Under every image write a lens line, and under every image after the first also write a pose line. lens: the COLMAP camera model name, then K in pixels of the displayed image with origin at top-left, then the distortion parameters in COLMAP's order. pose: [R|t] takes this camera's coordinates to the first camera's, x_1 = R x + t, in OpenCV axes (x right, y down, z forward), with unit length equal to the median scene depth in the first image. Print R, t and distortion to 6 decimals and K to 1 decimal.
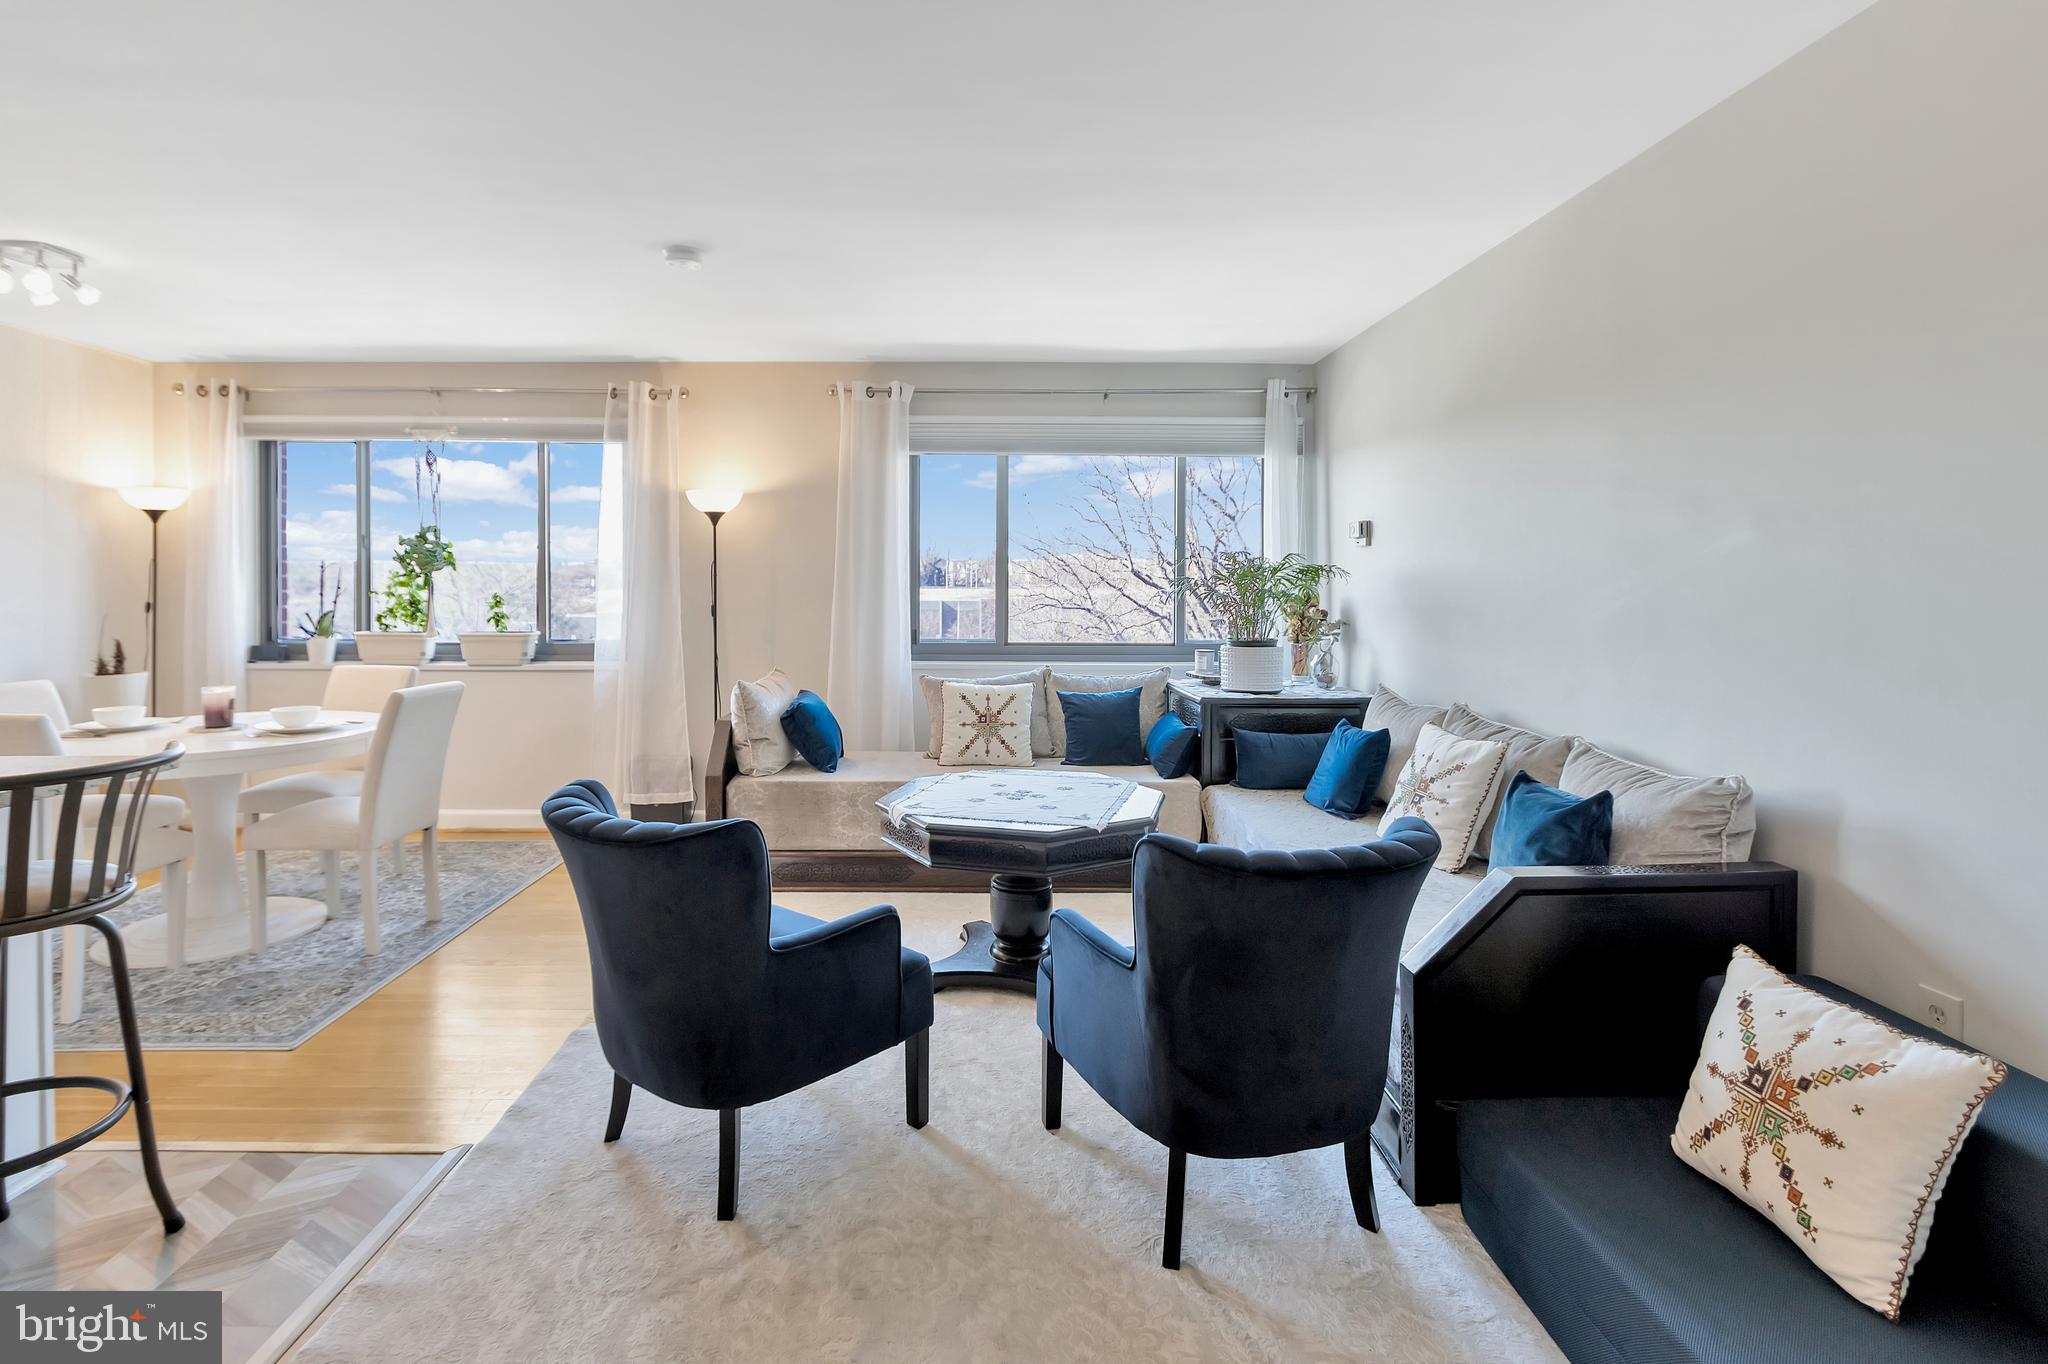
lens RADIAL K [[985.9, 0, 971.0], [0, 985.9, 598.7], [0, 0, 1]] dist [0.002685, 0.000432]
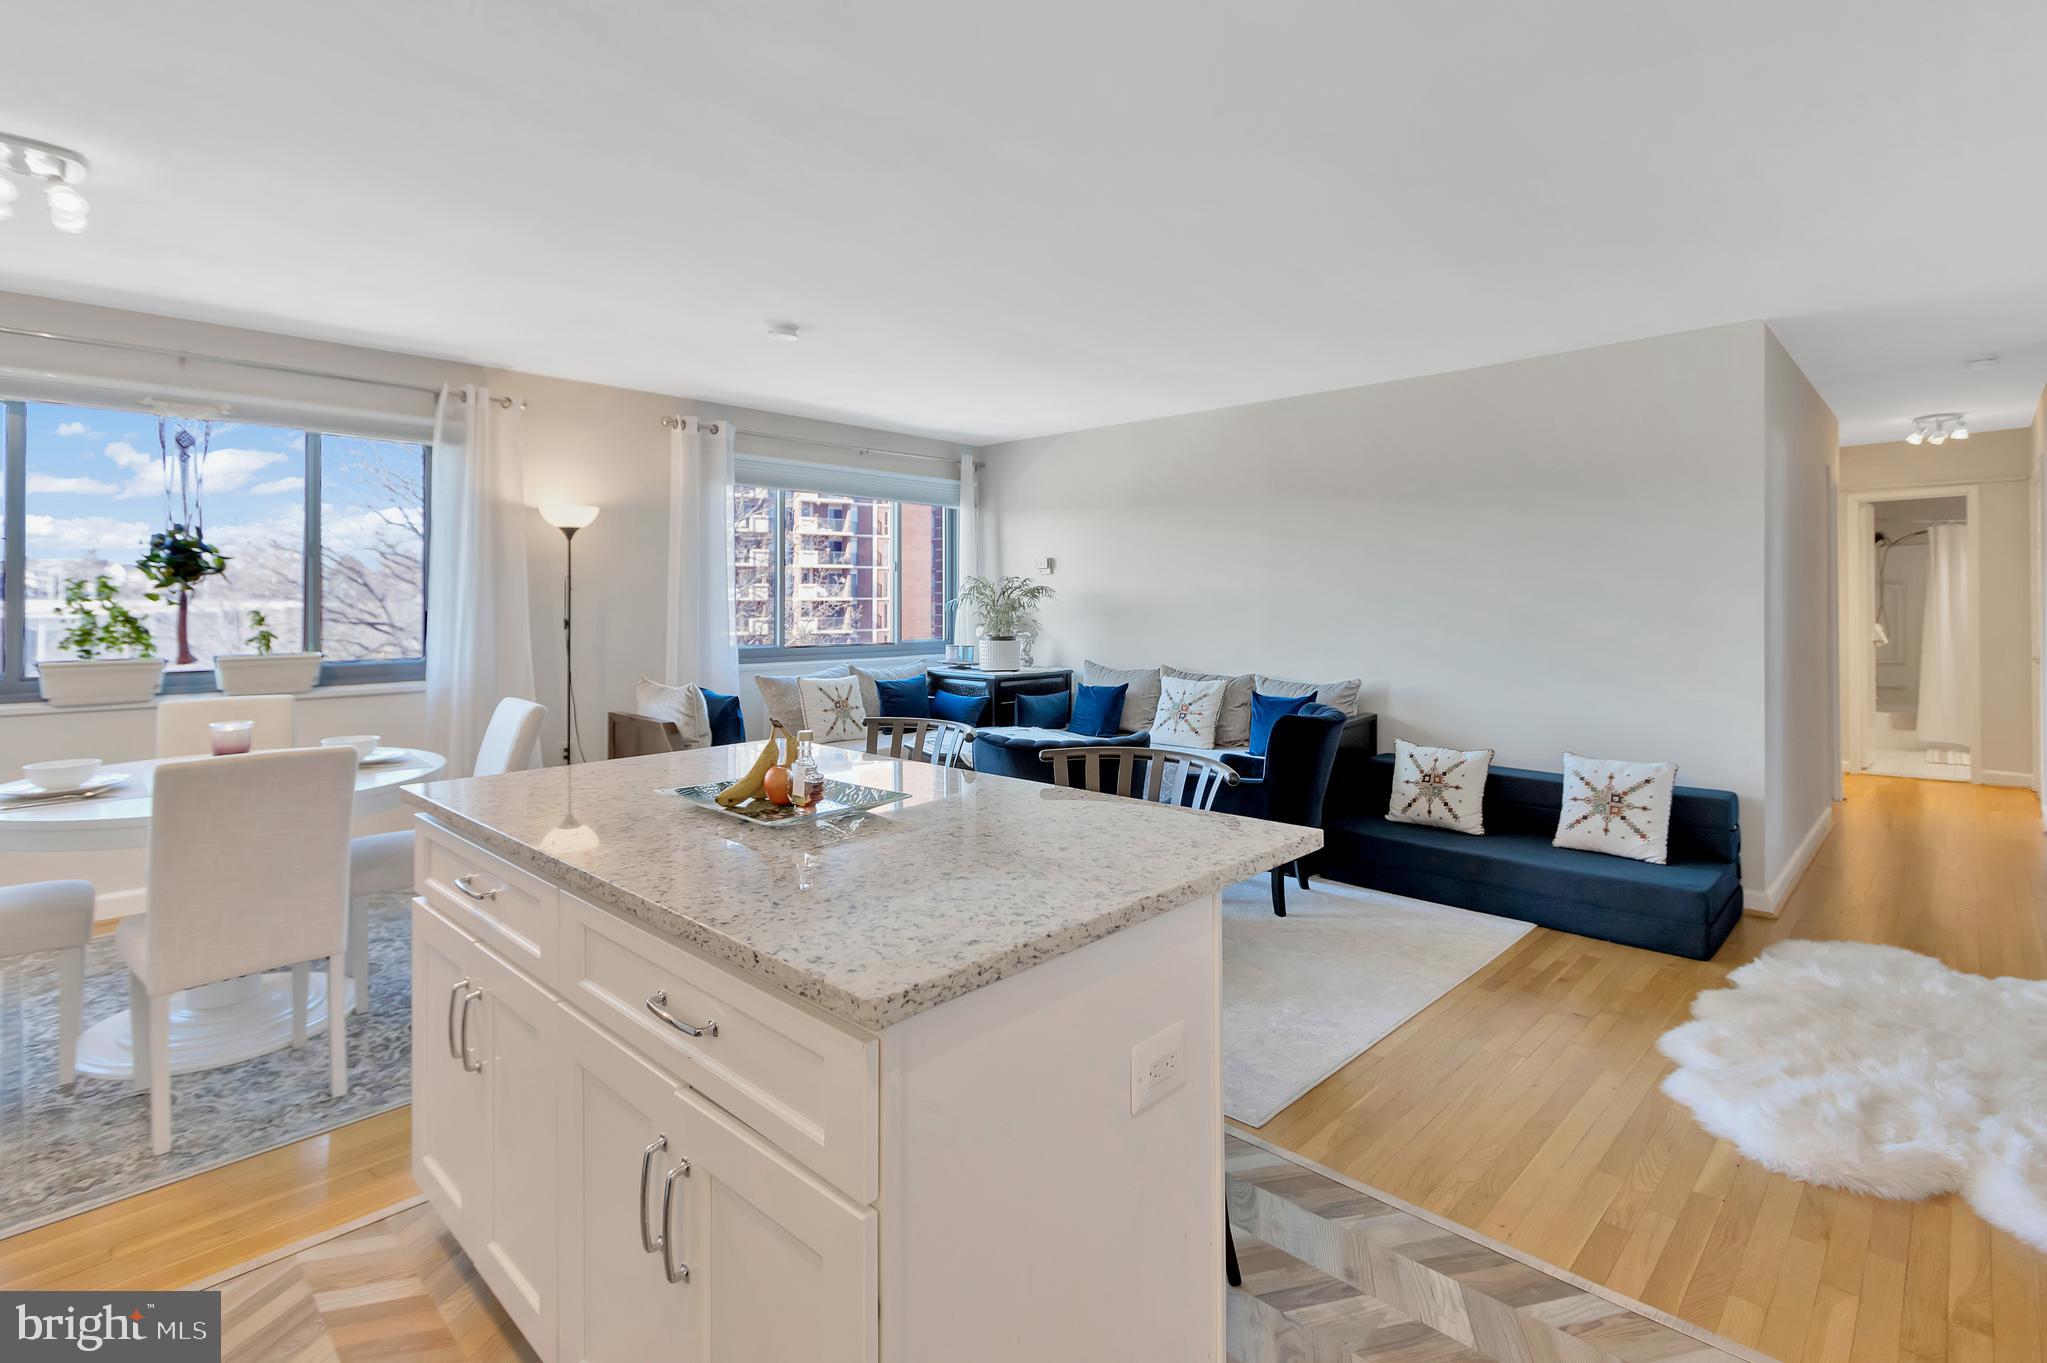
lens RADIAL K [[963.7, 0, 1012.5], [0, 963.7, 596.4], [0, 0, 1]] dist [-0.000124, -0.000967]
pose [[0.702471, 0.002509, 0.711708, -0.697617], [0.008591, 0.999891, -0.012004, -0.000434], [-0.711660, 0.014547, 0.702373, -0.027367]]
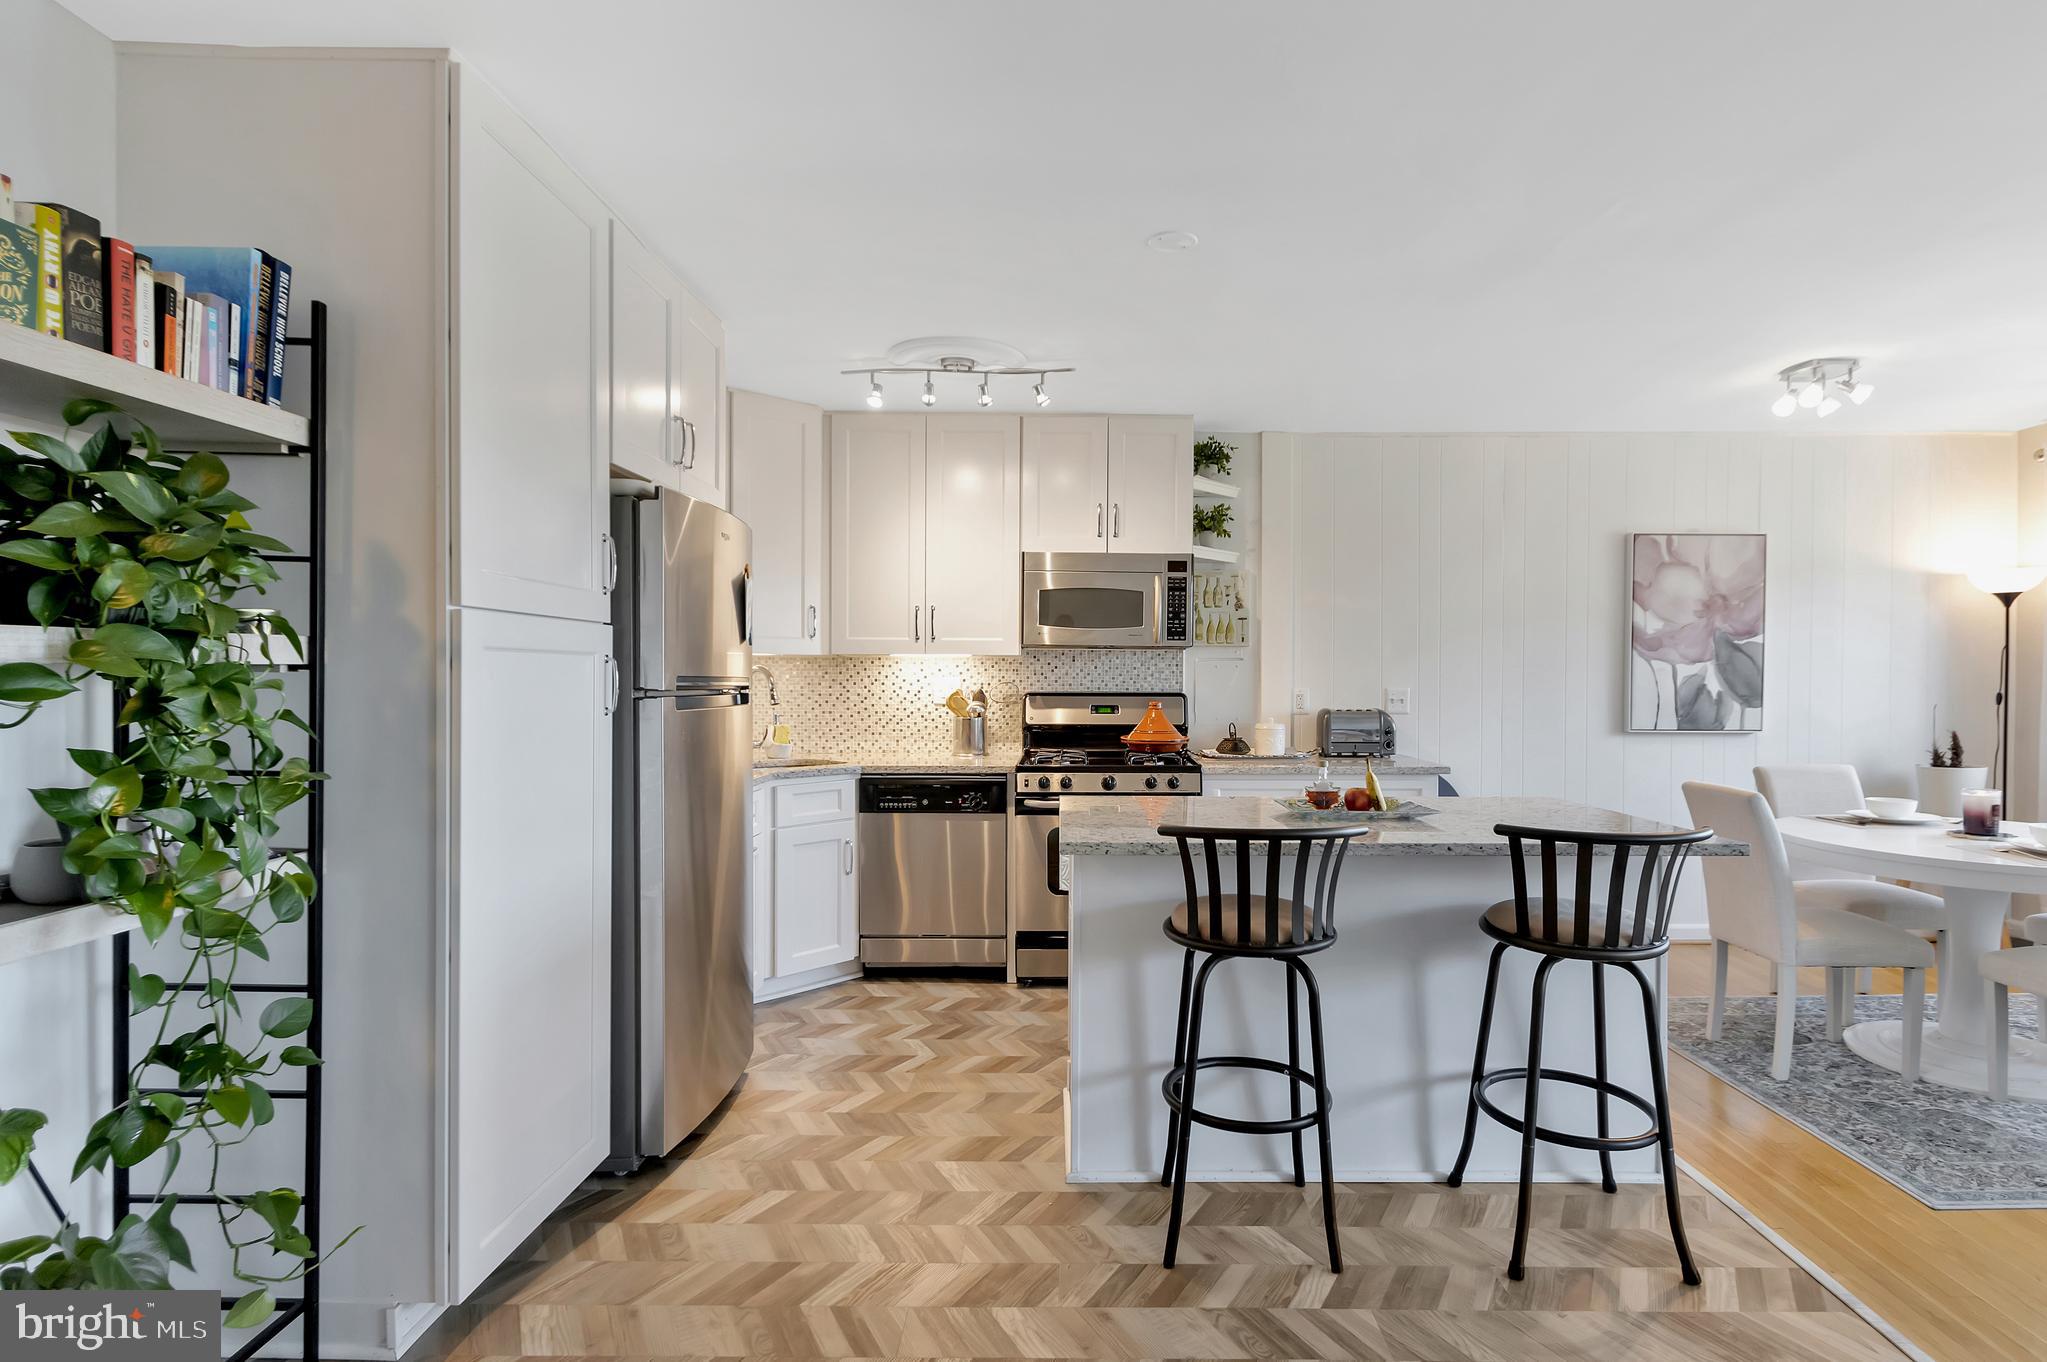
lens RADIAL K [[1006.2, 0, 1073.8], [0, 1006.2, 687.7], [0, 0, 1]] dist [0.001856, -0.000721]
pose [[0.004224, 0.011971, -0.999919, 0.116407], [-0.009693, 0.999882, 0.011930, -0.004687], [0.999944, 0.009642, 0.004339, 0.137416]]
